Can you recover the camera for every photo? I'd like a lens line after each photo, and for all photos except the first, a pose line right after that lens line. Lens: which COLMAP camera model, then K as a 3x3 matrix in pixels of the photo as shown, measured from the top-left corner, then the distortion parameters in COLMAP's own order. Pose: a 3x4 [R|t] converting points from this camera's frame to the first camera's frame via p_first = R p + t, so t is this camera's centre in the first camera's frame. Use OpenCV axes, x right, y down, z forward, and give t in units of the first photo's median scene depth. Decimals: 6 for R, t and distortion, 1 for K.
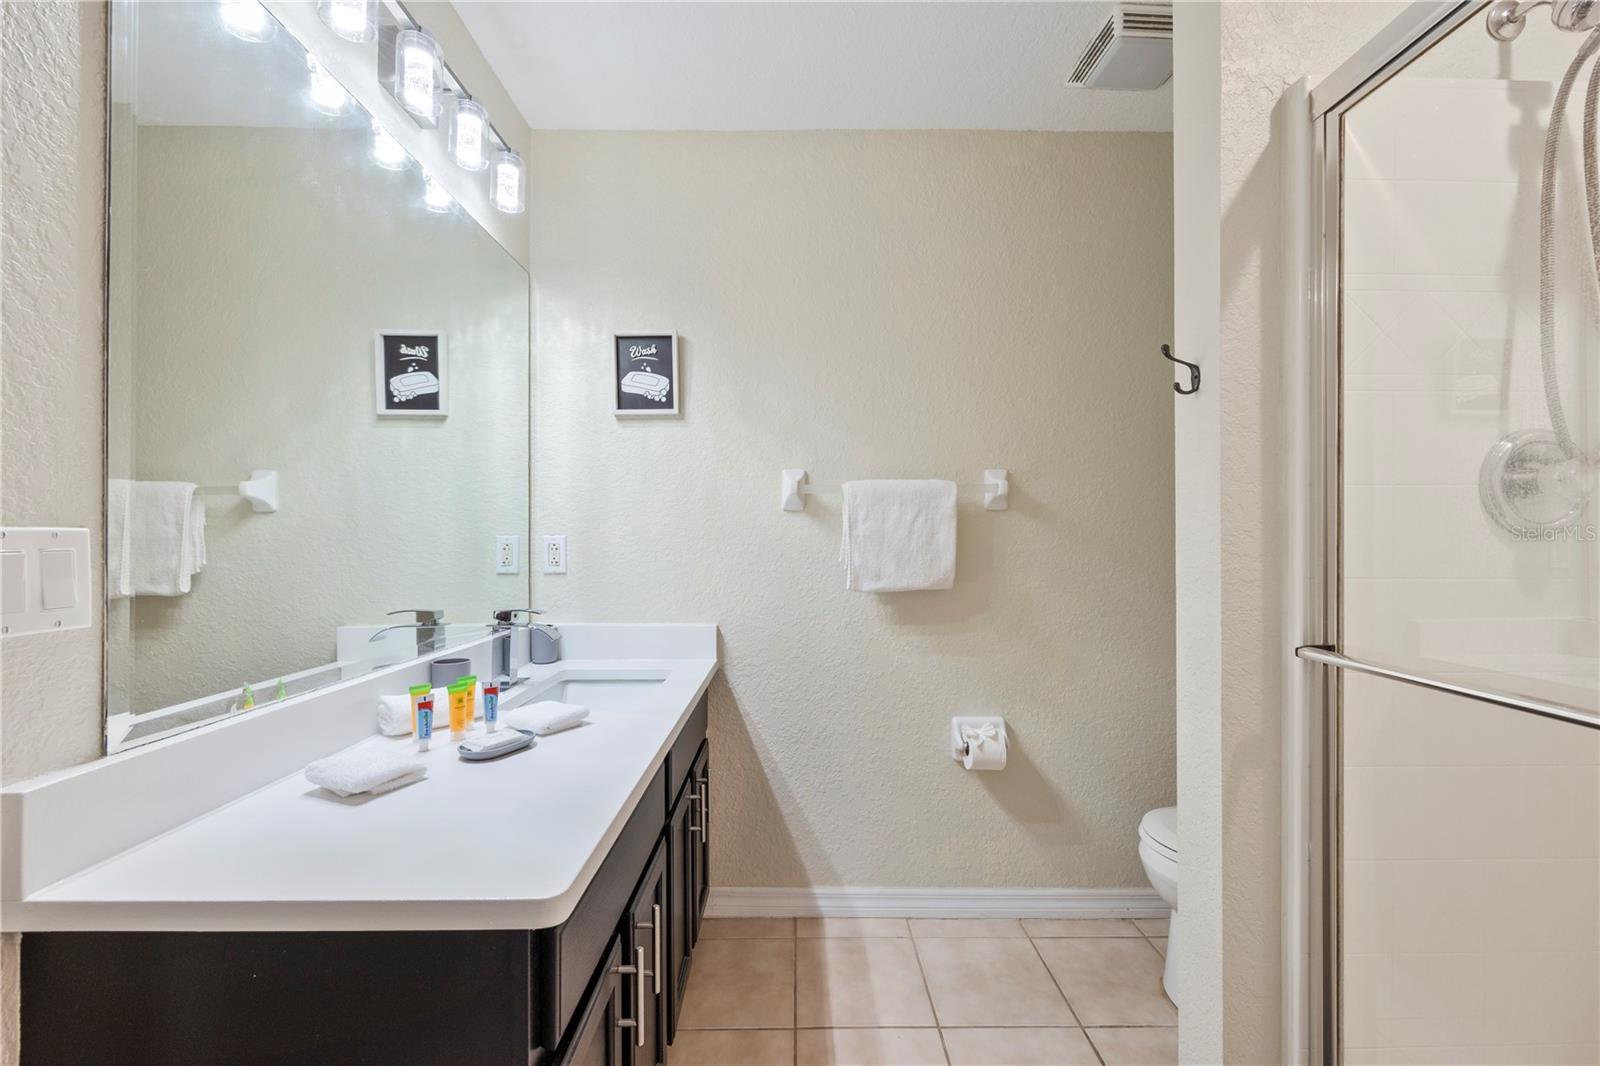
lens RADIAL K [[648.6, 0, 799.4], [0, 648.6, 538.4], [0, 0, 1]] dist [-0.000870, -0.000121]
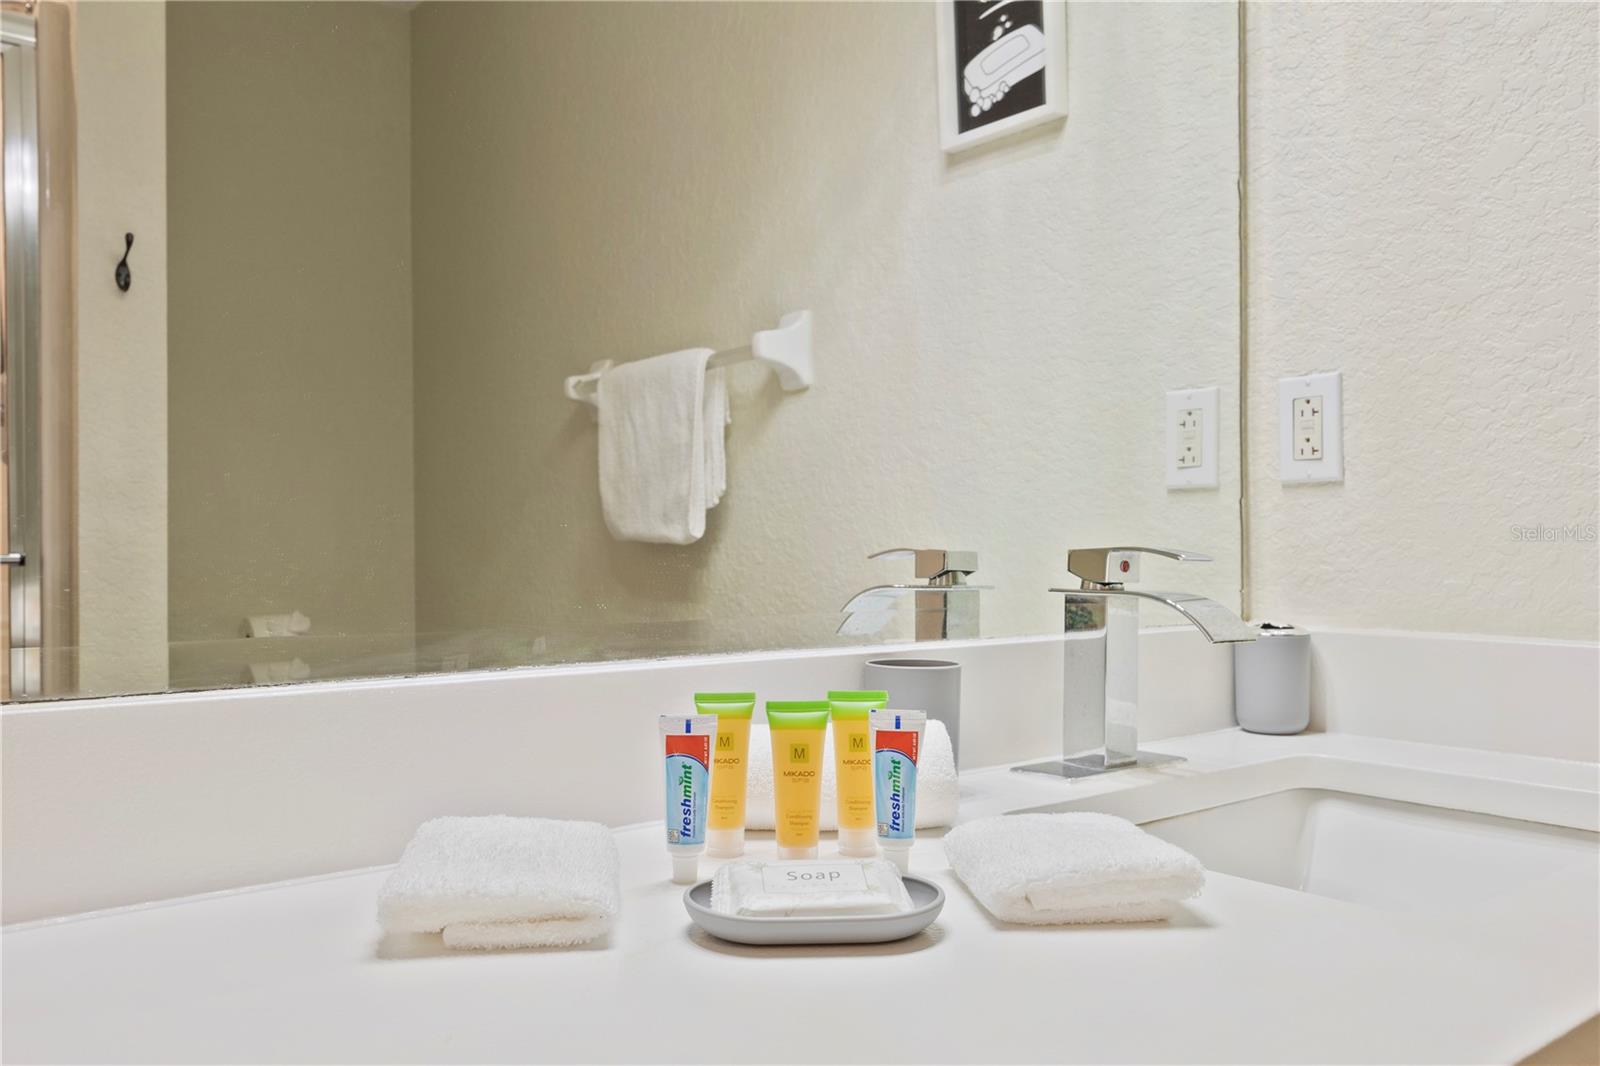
lens RADIAL K [[1246.5, 0, 796.4], [0, 1246.5, 541.4], [0, 0, 1]] dist [0.007155, 0.000225]
pose [[0.617824, -0.004612, -0.786303, -0.019499], [0.001825, 0.999989, -0.004432, 0.088060], [0.786315, 0.001304, 0.617825, 0.368247]]
